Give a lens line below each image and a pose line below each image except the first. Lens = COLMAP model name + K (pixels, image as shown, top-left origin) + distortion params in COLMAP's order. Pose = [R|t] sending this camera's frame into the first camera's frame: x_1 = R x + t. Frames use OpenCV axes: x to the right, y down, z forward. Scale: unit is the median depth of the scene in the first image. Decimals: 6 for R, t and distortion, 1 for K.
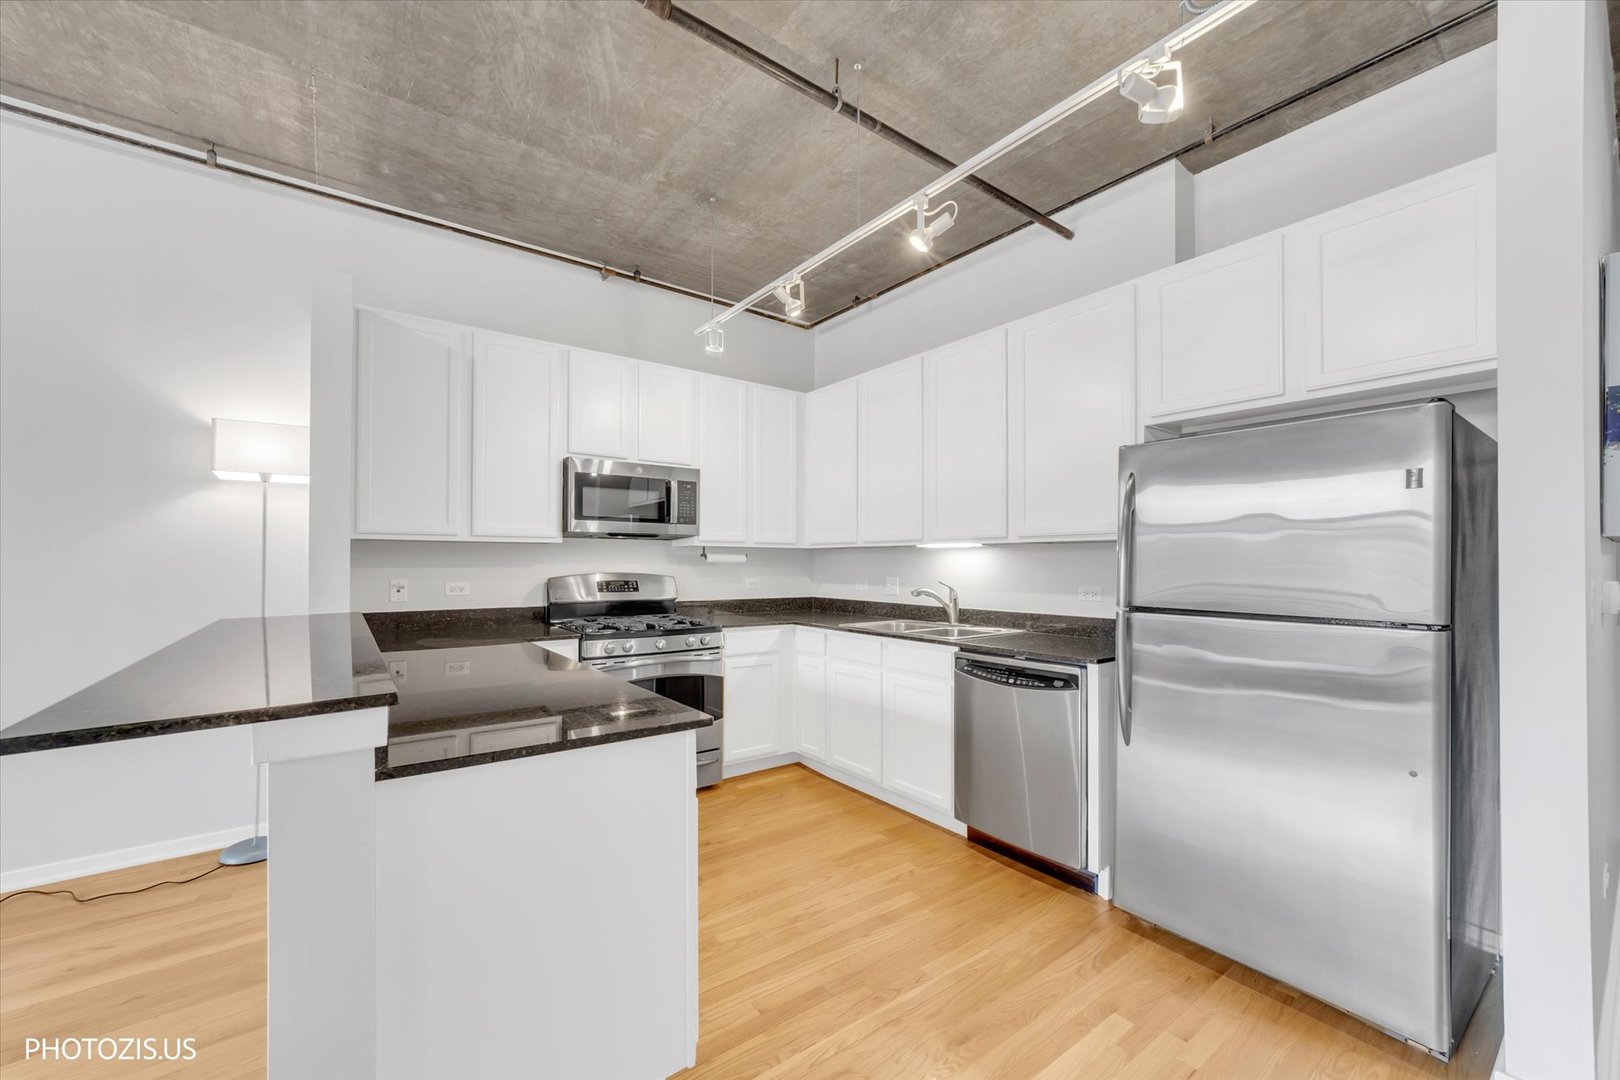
lens RADIAL K [[624.2, 0, 784.1], [0, 624.2, 547.3], [0, 0, 1]] dist [-0.010727, 0.000126]
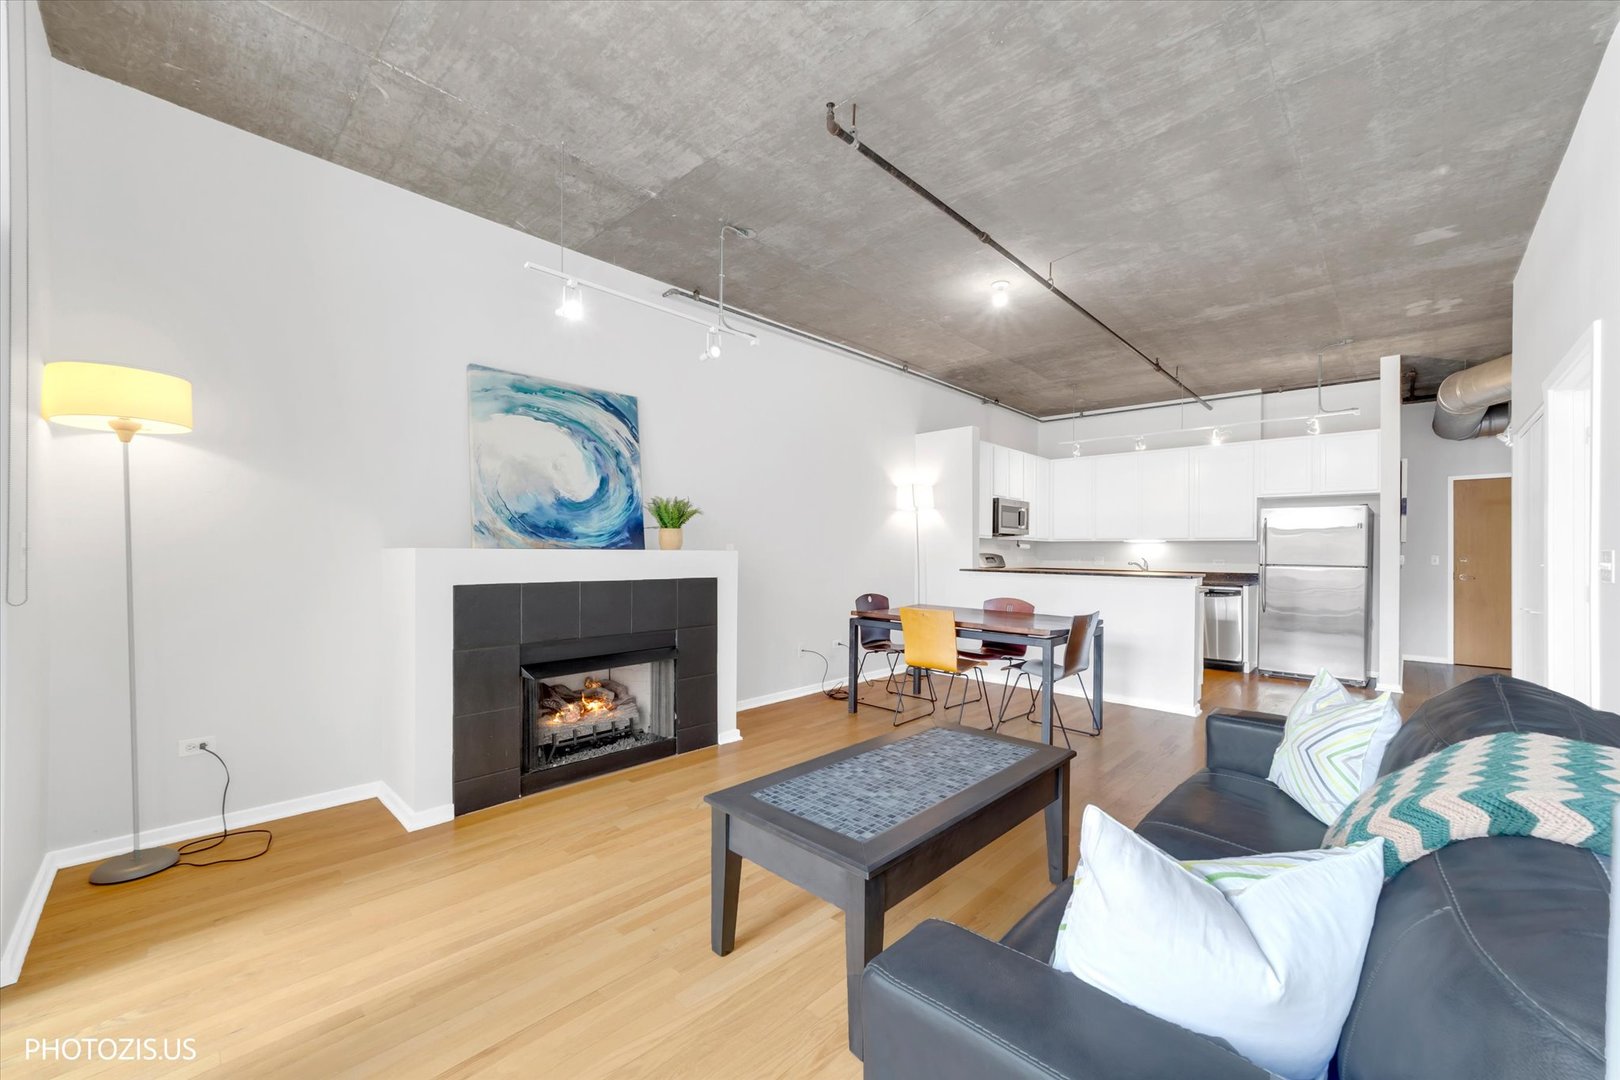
lens RADIAL K [[622.6, 0, 805.3], [0, 622.6, 565.7], [0, 0, 1]] dist [0.001733, 0.000155]
pose [[0.986113, 0.004947, 0.166001, -1.372281], [-0.012959, 0.998800, 0.047219, -0.006639], [-0.165568, -0.048715, 0.984994, -1.017143]]
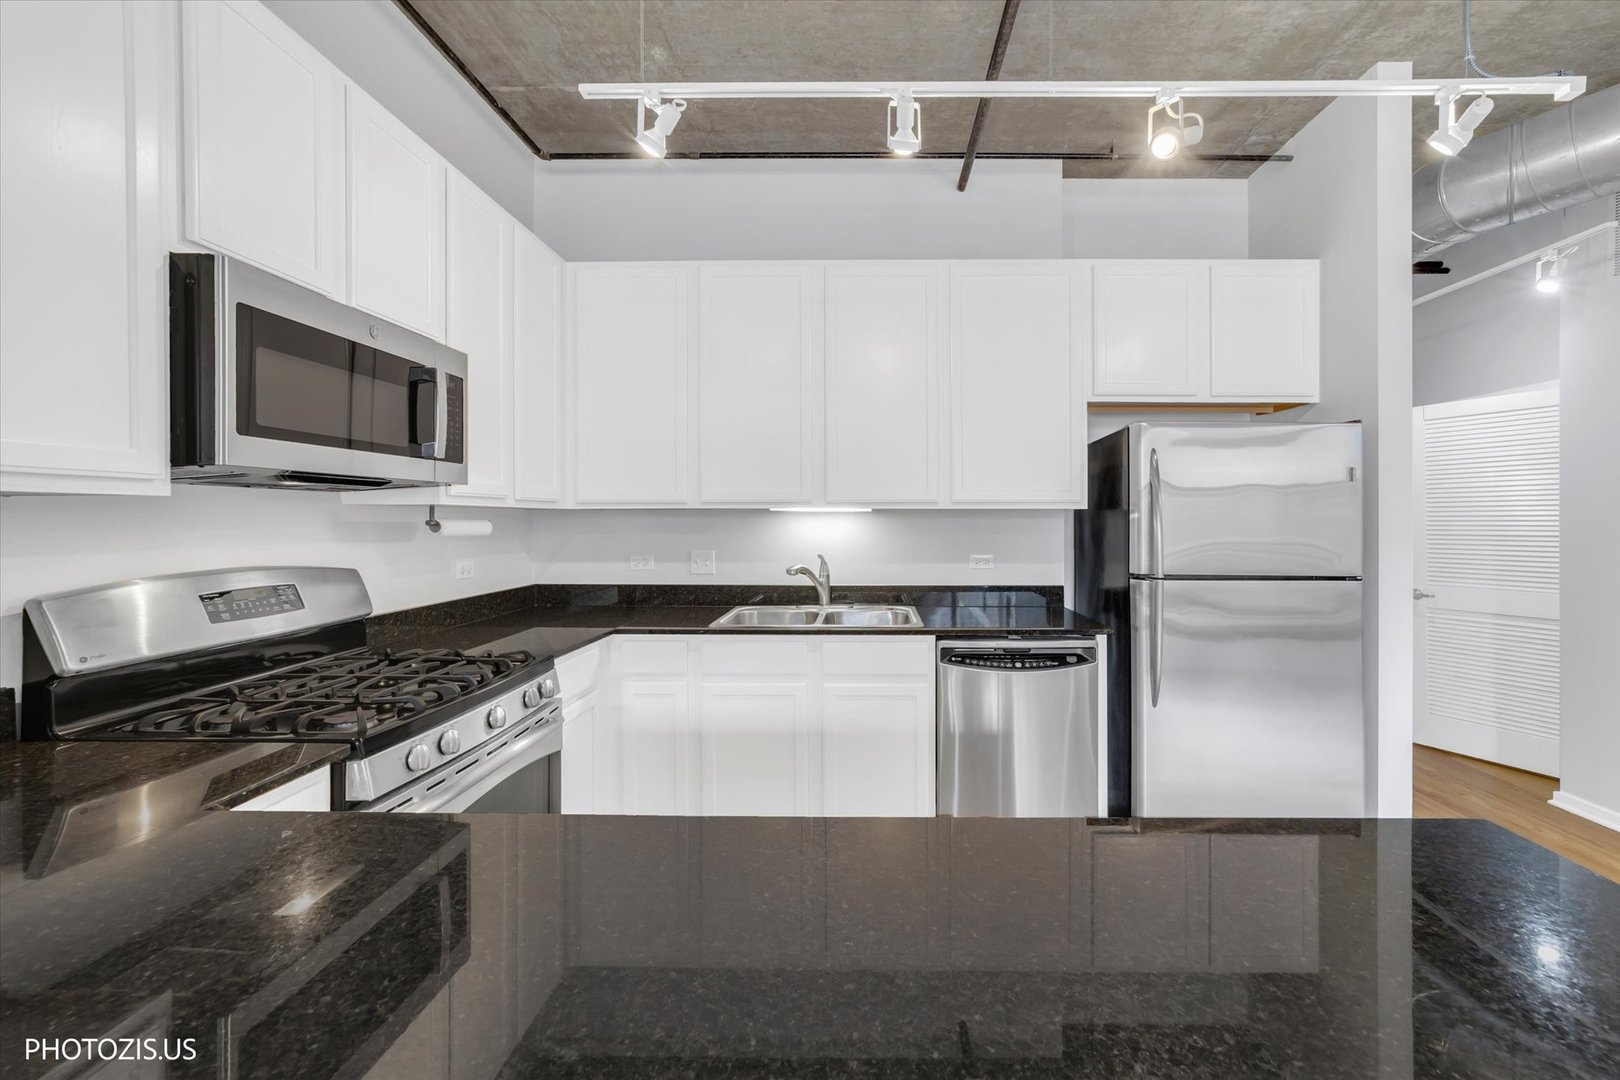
lens RADIAL K [[654.9, 0, 859.4], [0, 654.9, 516.2], [0, 0, 1]] dist [-0.001033, -0.000033]
pose [[0.597362, -0.001180, 0.801971, -0.429947], [-0.019897, 0.999669, 0.016291, -0.010589], [-0.801725, -0.025688, 0.597141, 0.495715]]
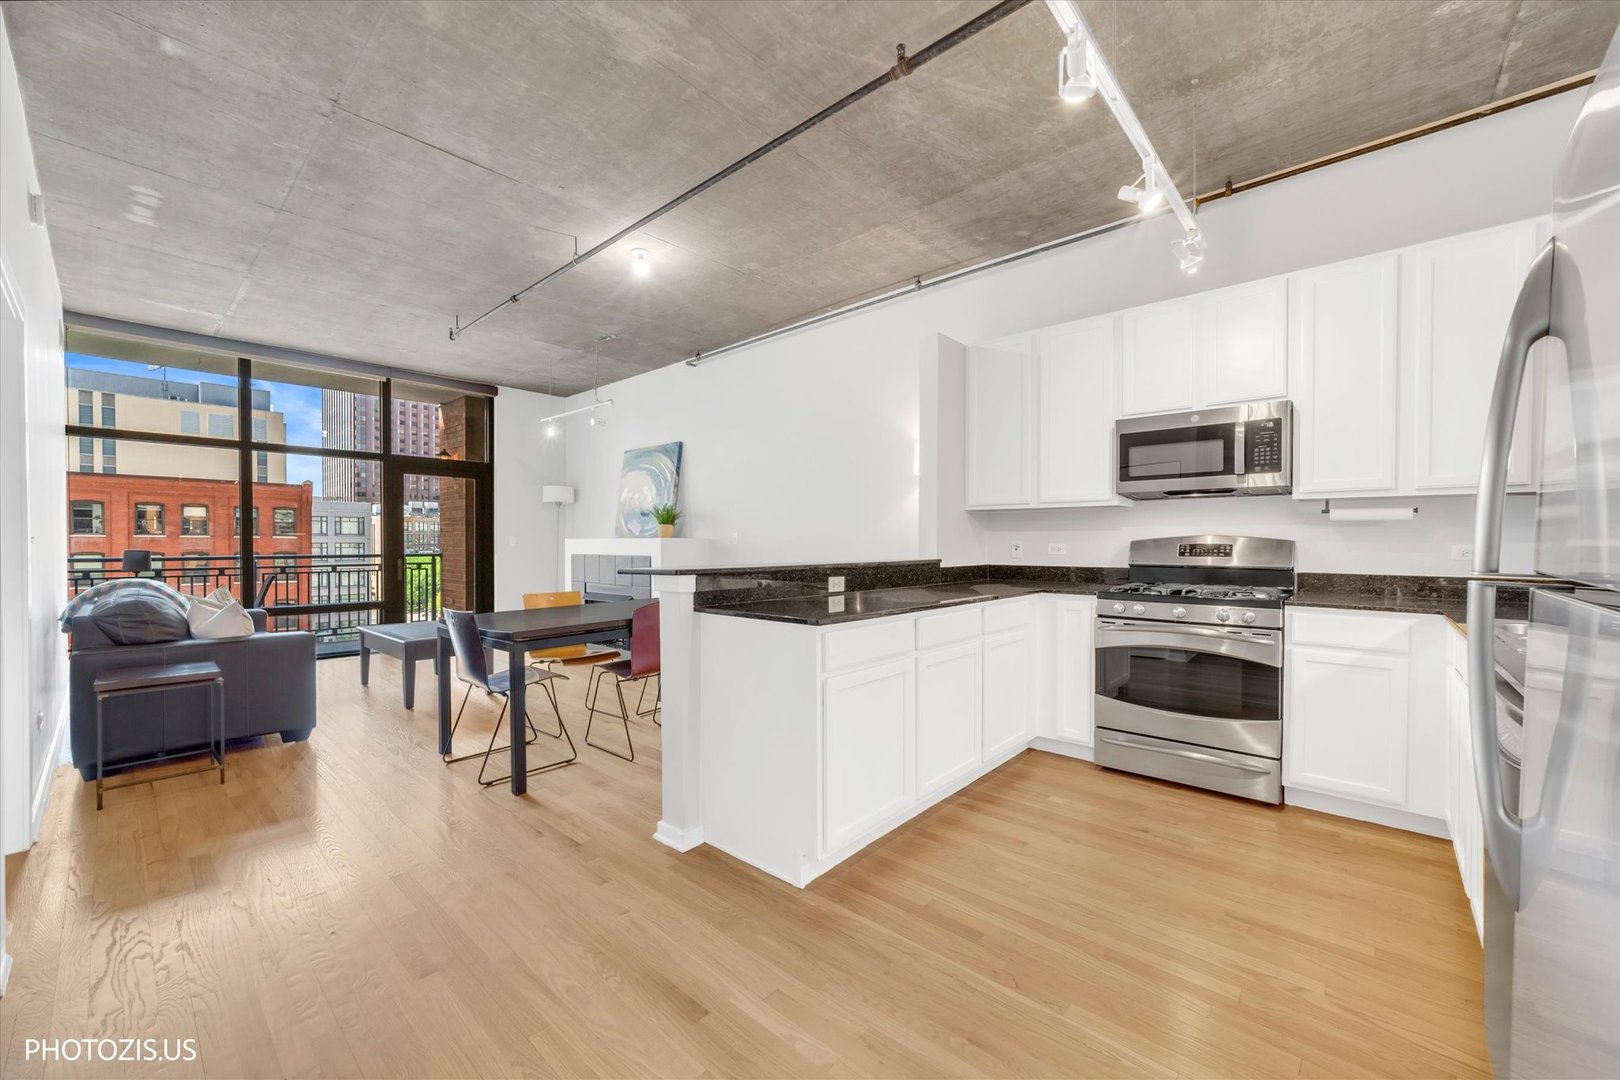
lens RADIAL K [[620.5, 0, 824.7], [0, 620.5, 540.7], [0, 0, 1]] dist [-0.024030, 0.009320]
pose [[0.229442, 0.000173, -0.973322, 0.524656], [0.022758, 0.999726, 0.005543, 0.035347], [0.973056, -0.023422, 0.229375, 0.294449]]
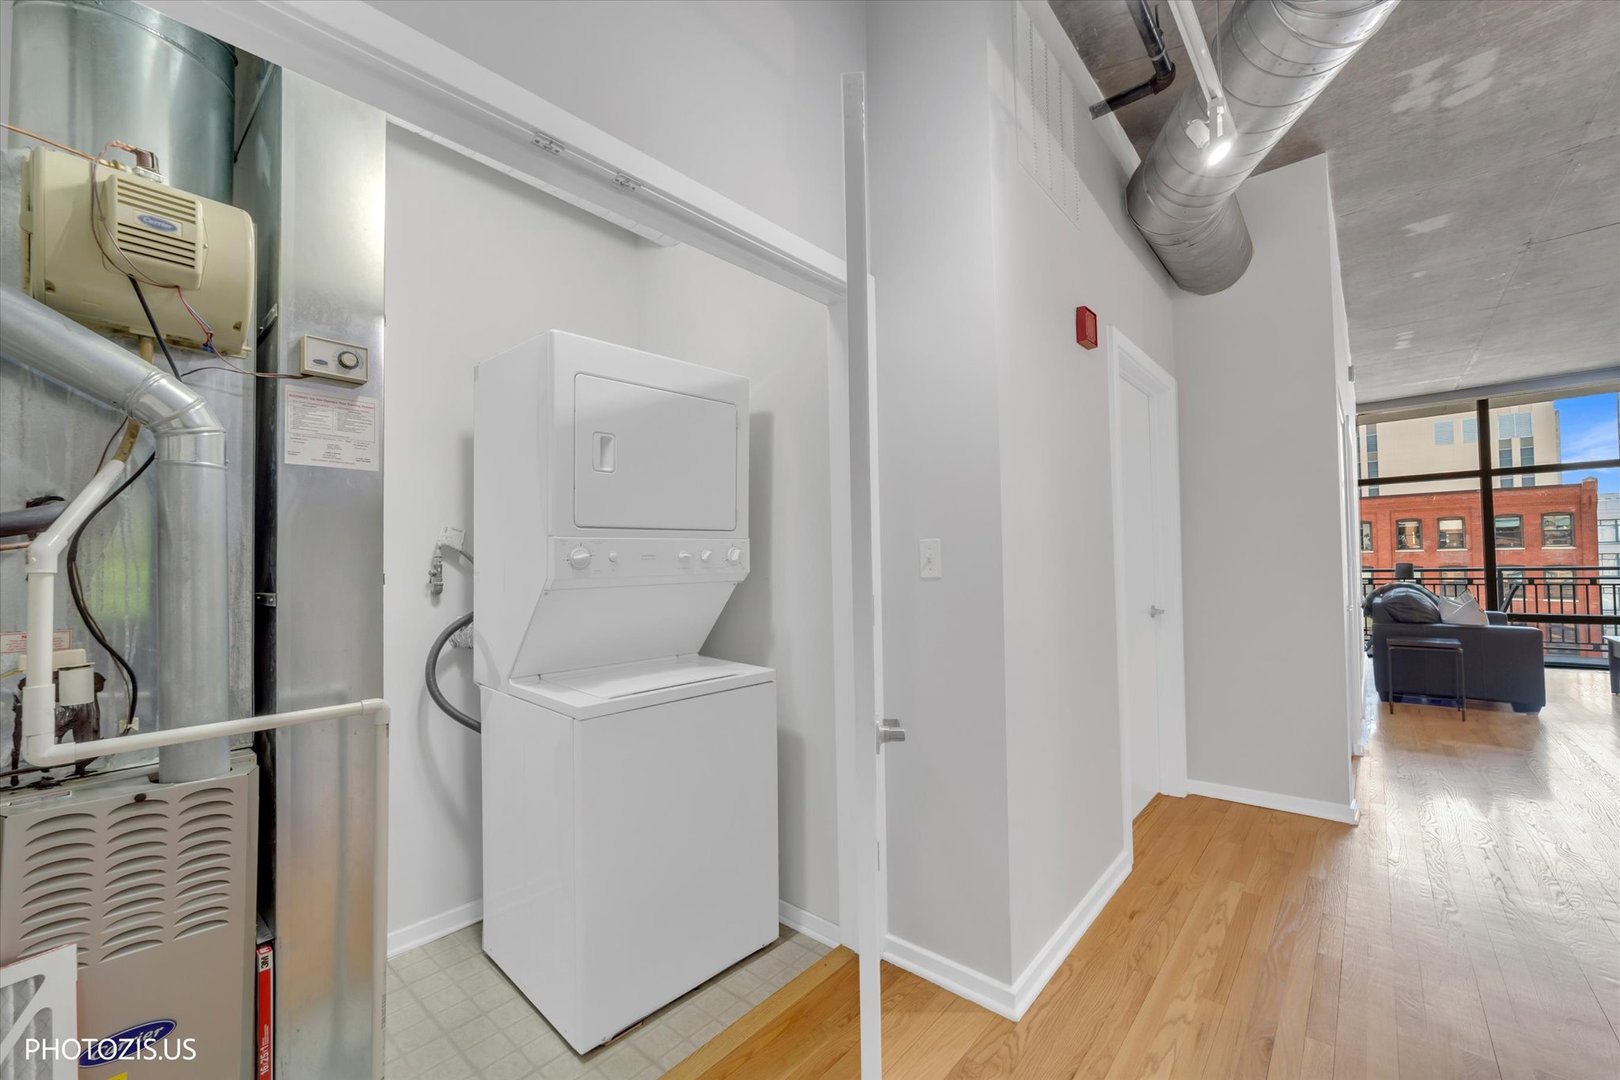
lens RADIAL K [[635.8, 0, 806.1], [0, 635.8, 563.3], [0, 0, 1]] dist [-0.000814, 0.000367]
pose [[-0.978255, 0.020265, -0.206415, 1.139605], [0.027156, 0.999162, -0.030609, 0.039780], [0.205622, -0.035549, -0.977986, 0.709231]]
